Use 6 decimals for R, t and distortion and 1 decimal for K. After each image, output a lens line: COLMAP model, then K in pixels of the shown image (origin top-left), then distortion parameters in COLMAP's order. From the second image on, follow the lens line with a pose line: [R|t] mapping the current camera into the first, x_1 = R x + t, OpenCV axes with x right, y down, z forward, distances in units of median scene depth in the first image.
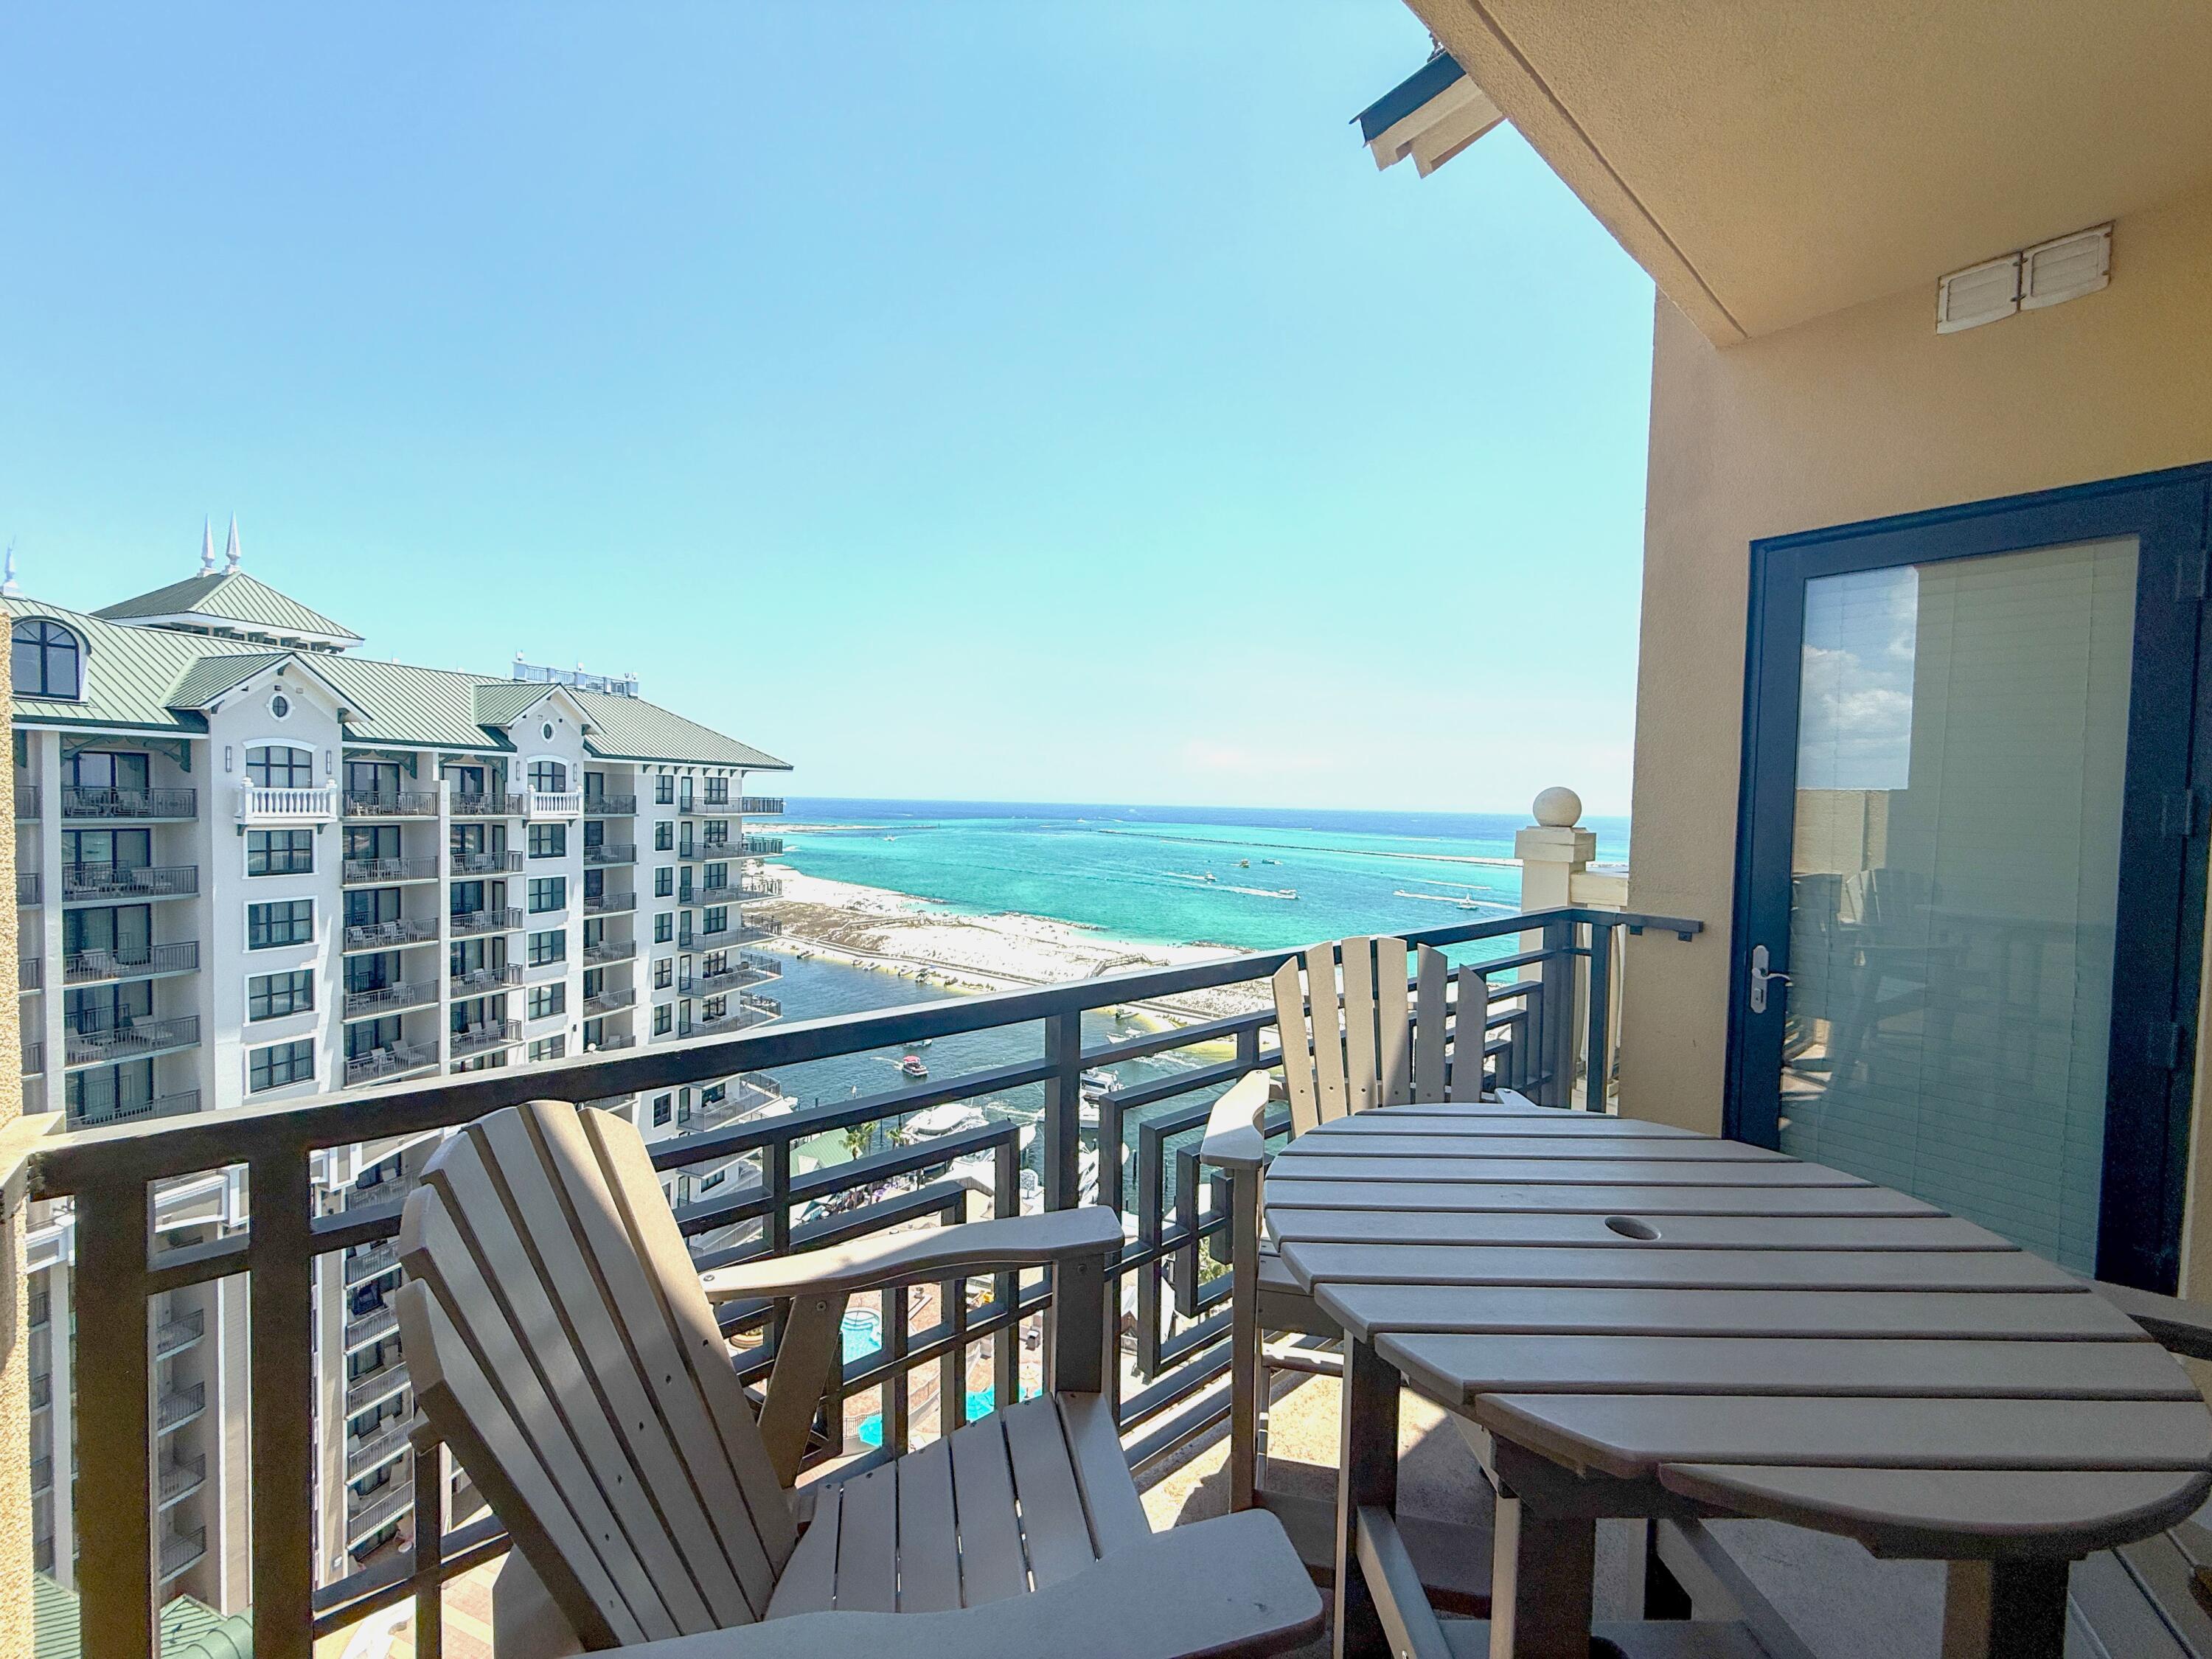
lens RADIAL K [[880.1, 0, 1106.0], [0, 880.1, 829.5], [0, 0, 1]] dist [-0.000718, 0.000308]
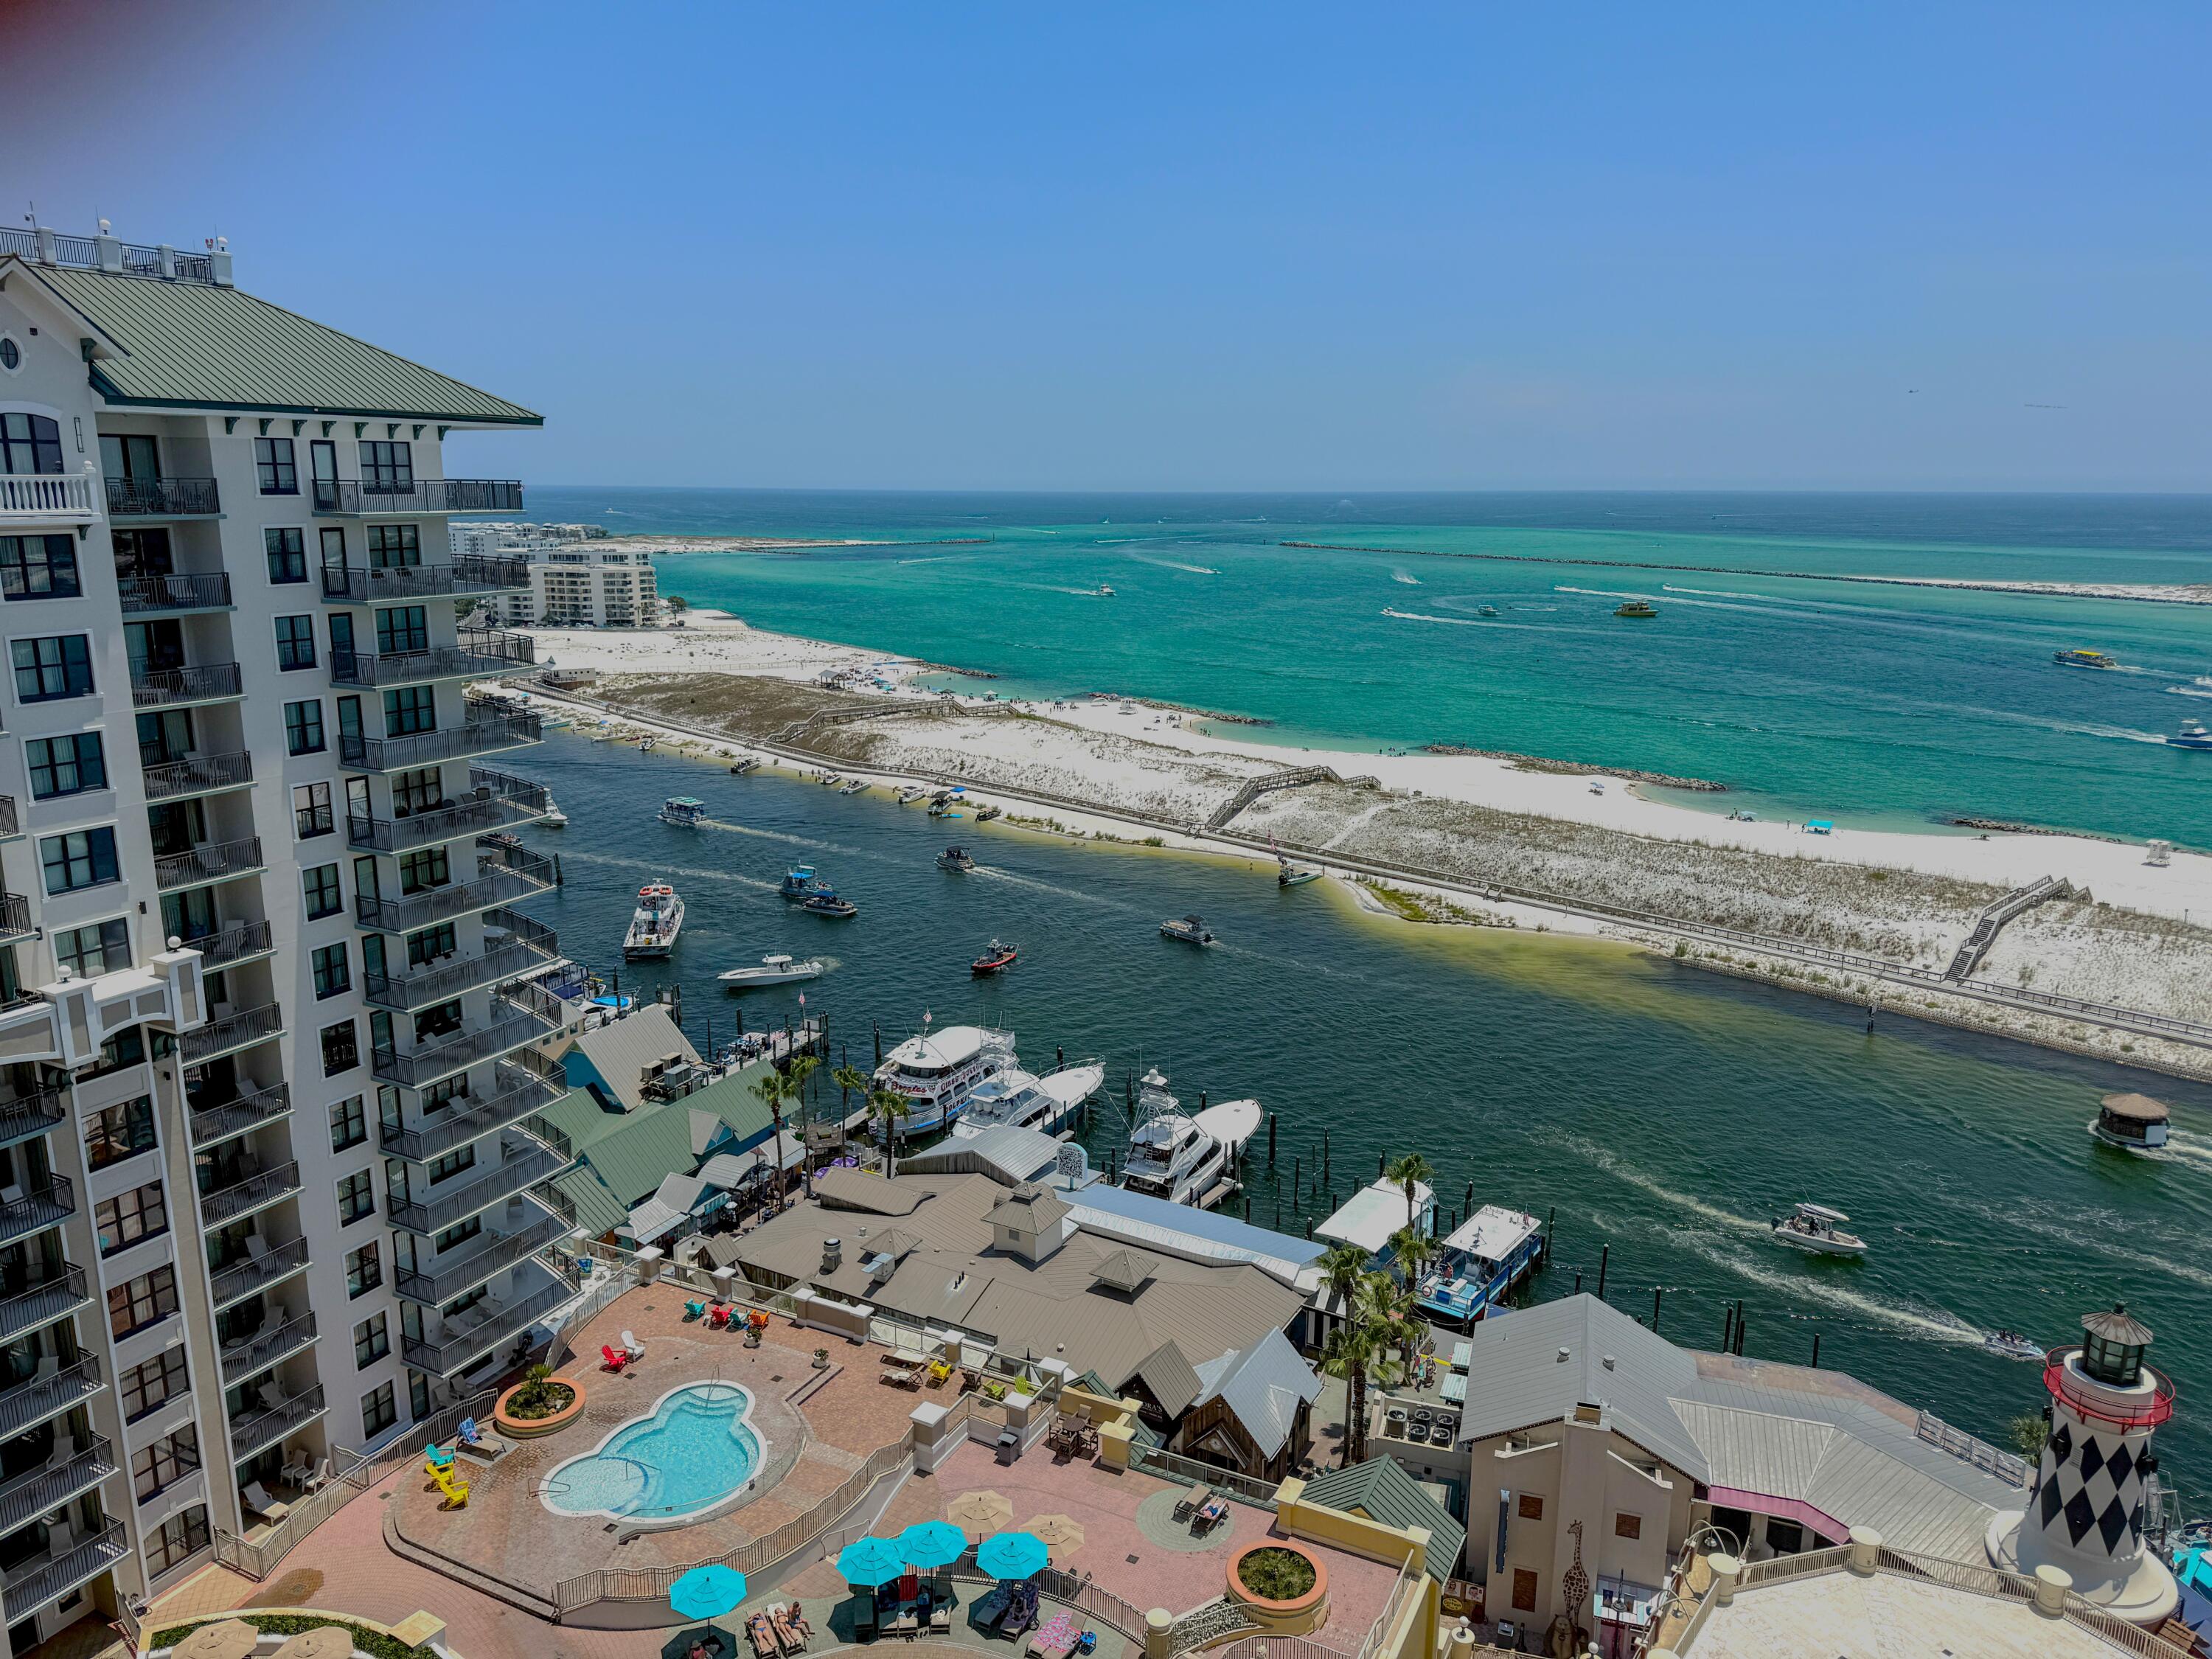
lens RADIAL K [[1559.3, 0, 1089.5], [0, 1559.3, 835.4], [0, 0, 1]] dist [0.069520, -0.097276]
pose [[0.991590, 0.008207, -0.129156, 0.123850], [0.015829, 0.982804, 0.183974, 0.007052], [0.128445, -0.184471, 0.974409, 0.117530]]
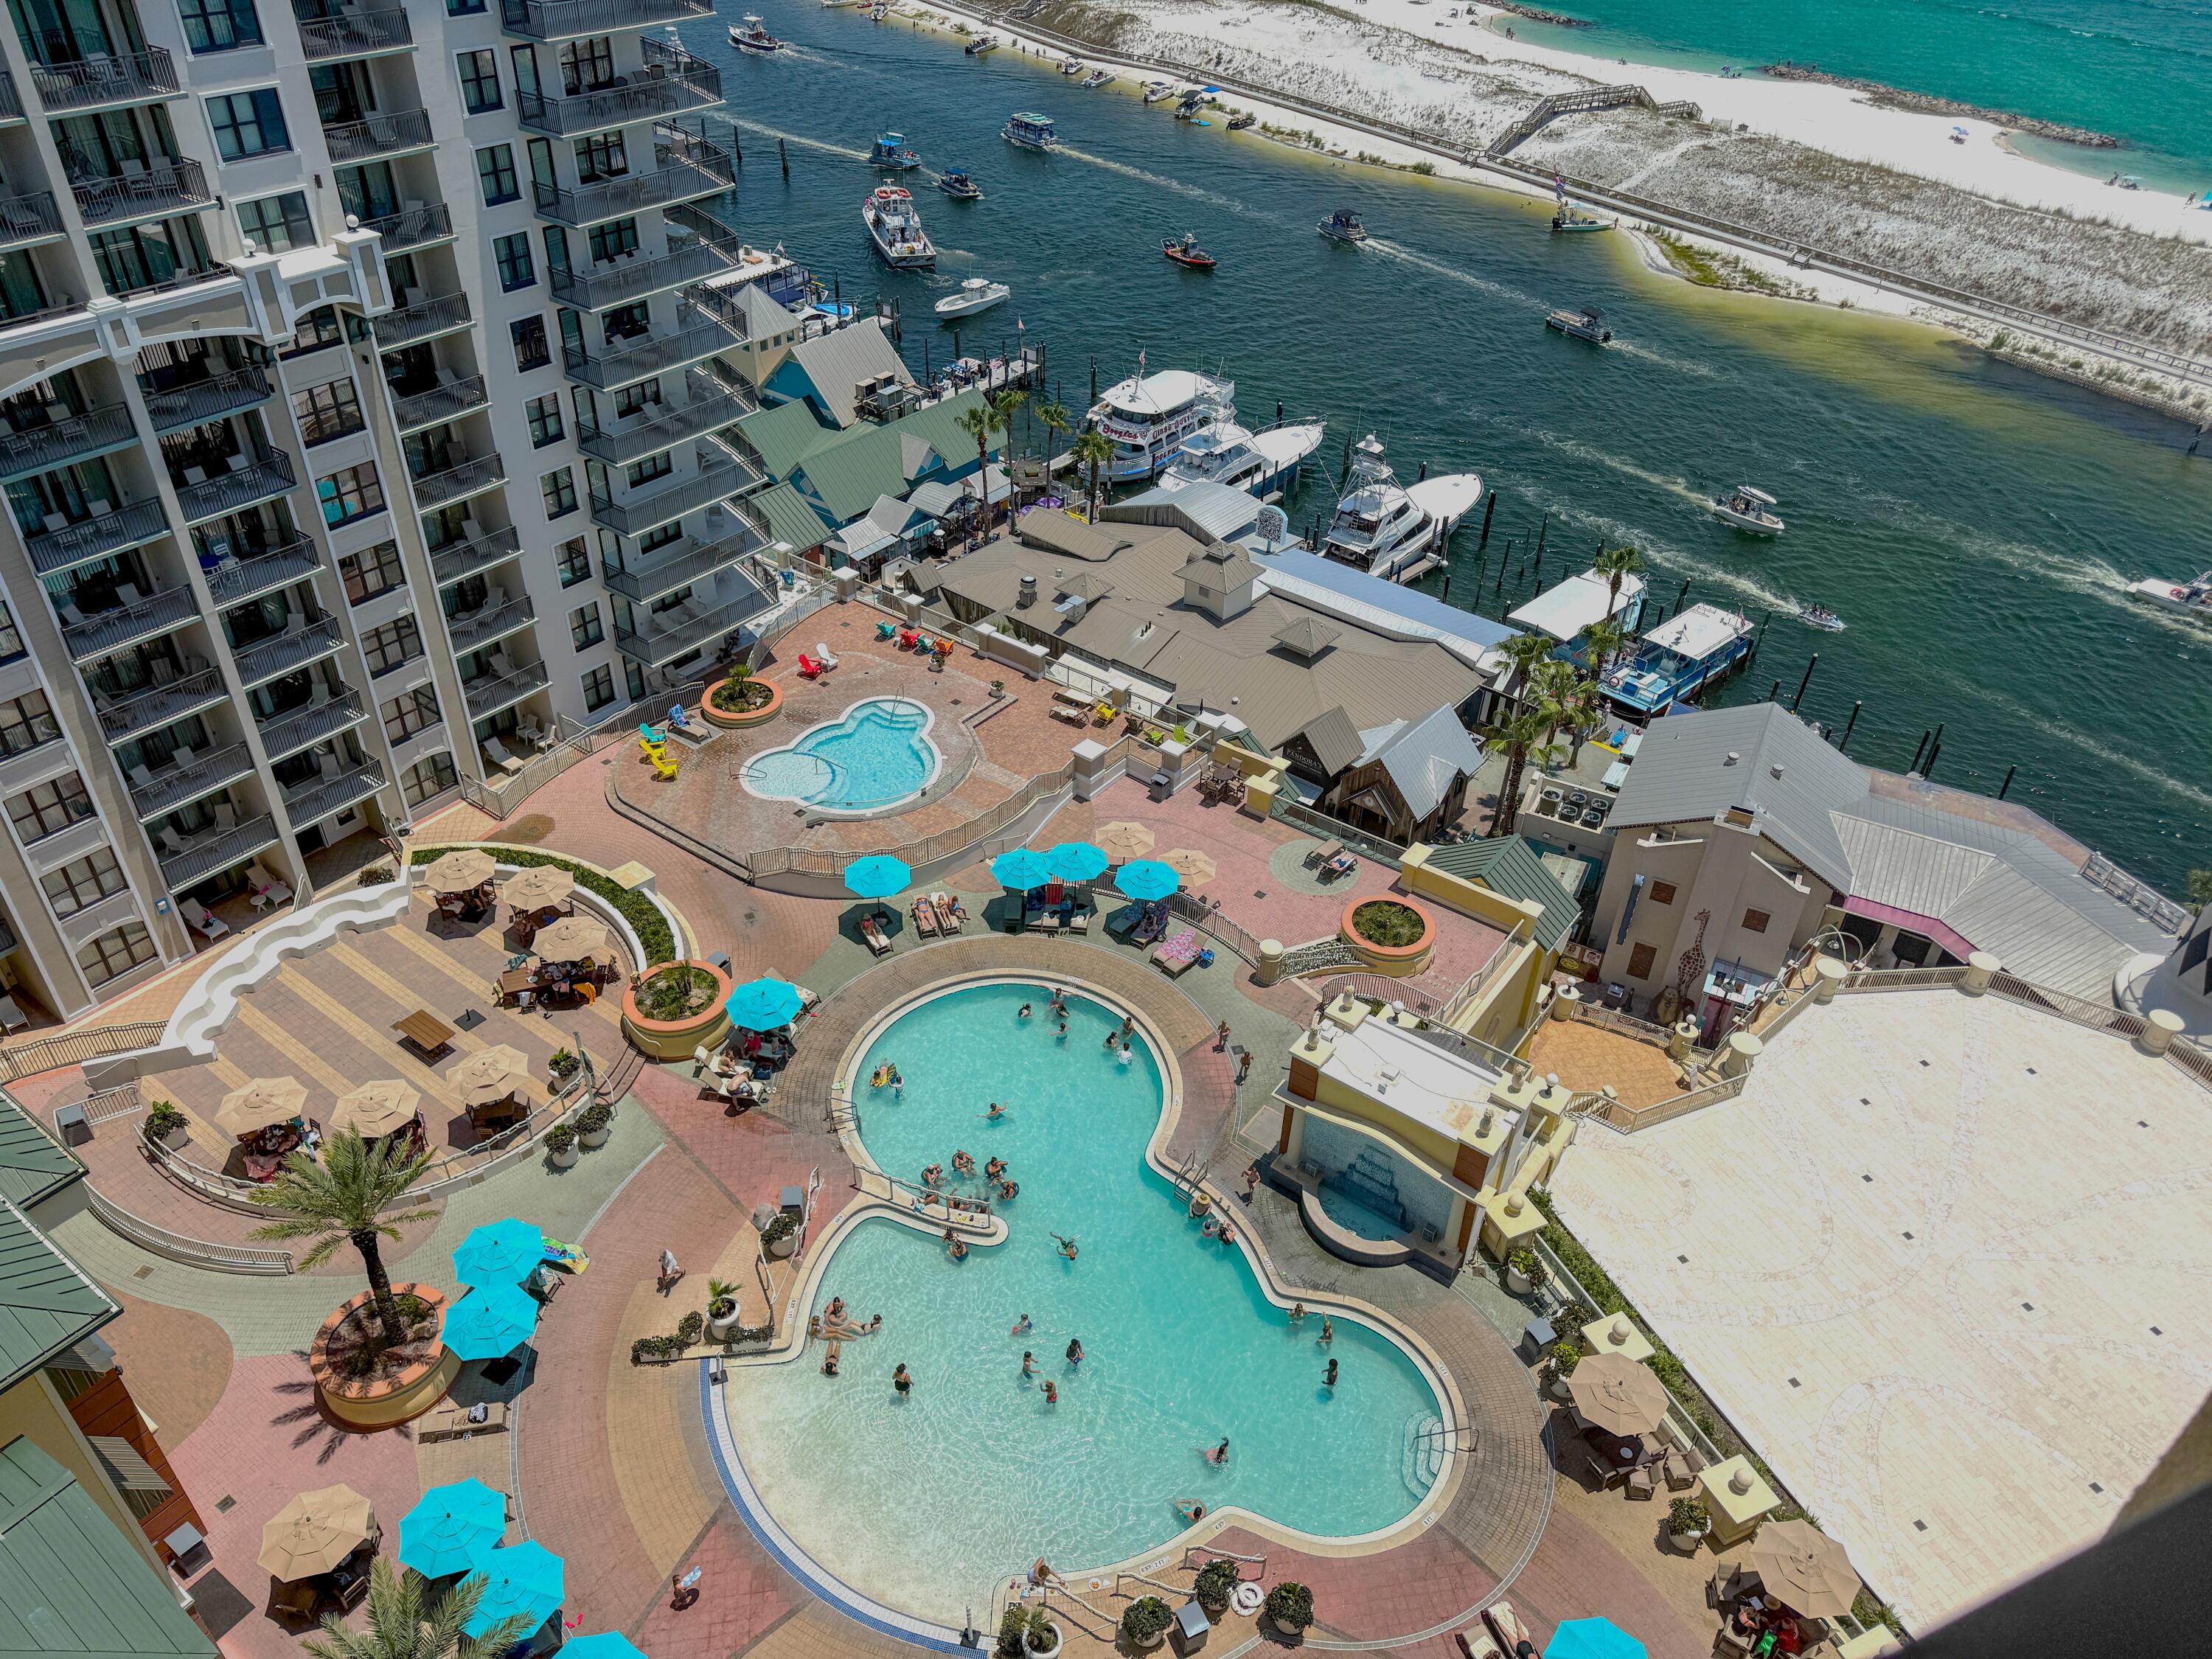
lens RADIAL K [[1550.0, 0, 1103.5], [0, 1550.0, 822.2], [0, 0, 1]] dist [0.134236, -0.209901]
pose [[0.958241, 0.173347, -0.227431, 0.164125], [-0.017932, 0.830180, 0.557207, -0.000181], [0.285398, -0.529861, 0.798621, 0.148226]]
